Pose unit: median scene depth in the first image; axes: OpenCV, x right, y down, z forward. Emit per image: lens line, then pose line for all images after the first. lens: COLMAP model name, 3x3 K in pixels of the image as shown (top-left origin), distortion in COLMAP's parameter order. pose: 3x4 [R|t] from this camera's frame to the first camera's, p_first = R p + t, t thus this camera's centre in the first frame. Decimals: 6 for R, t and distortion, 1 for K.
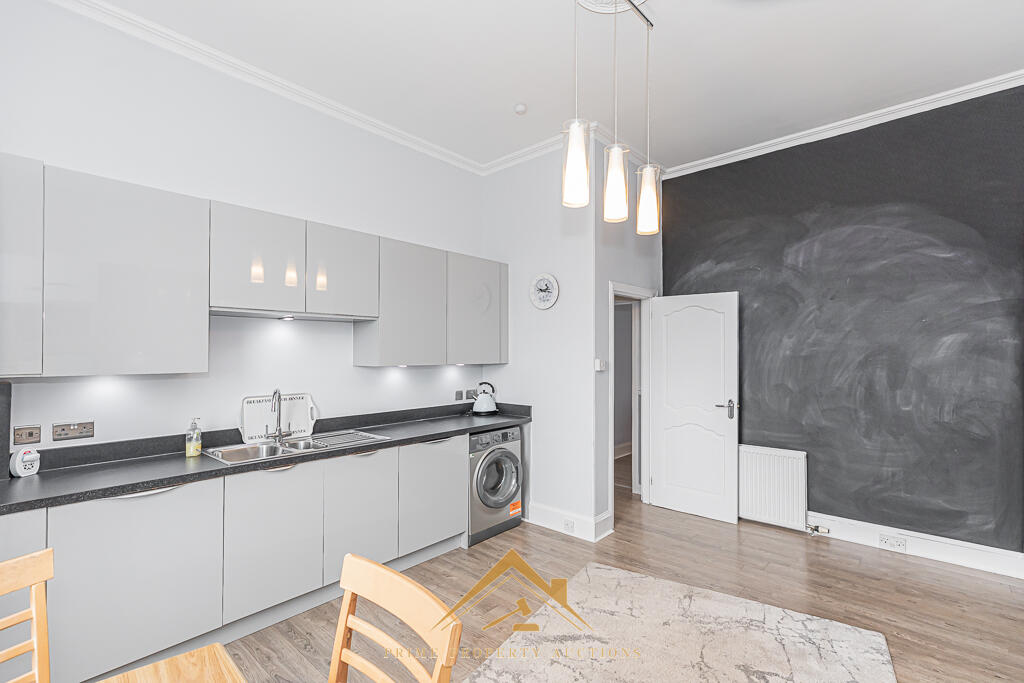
lens RADIAL K [[461.0, 0, 514.7], [0, 461.0, 349.0], [0, 0, 1]] dist [0.004152, 0.000370]
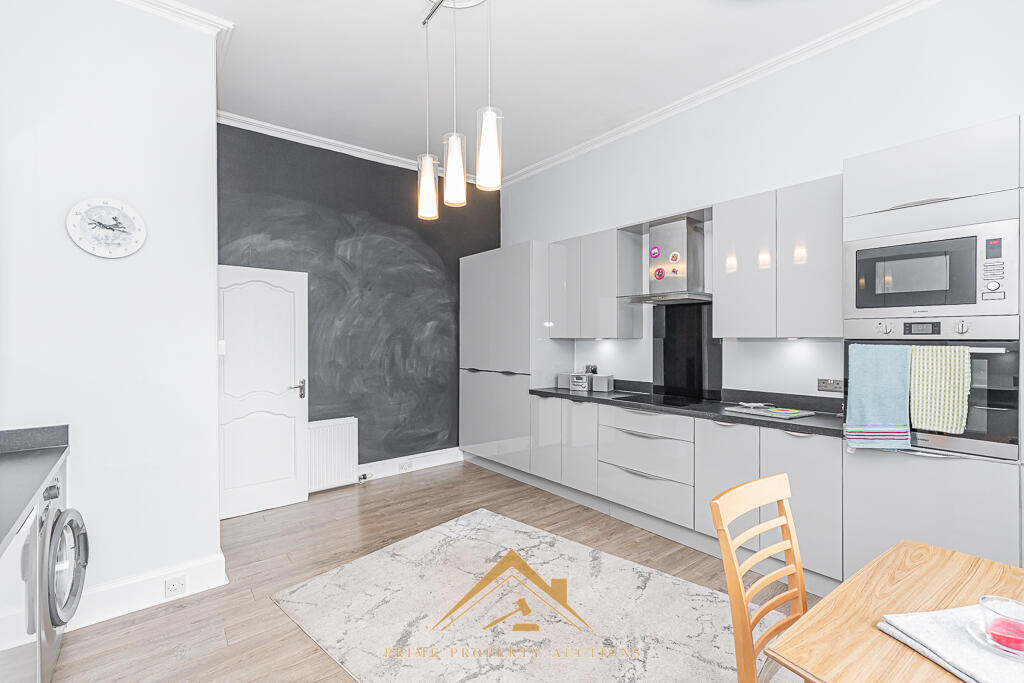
lens RADIAL K [[461.0, 0, 514.8], [0, 461.0, 339.0], [0, 0, 1]] dist [0.004152, 0.000370]
pose [[0.159699, -0.005980, 0.987148, -0.490429], [-0.002167, 0.999977, 0.006408, 0.015547], [-0.987163, -0.003162, 0.159683, 0.416290]]
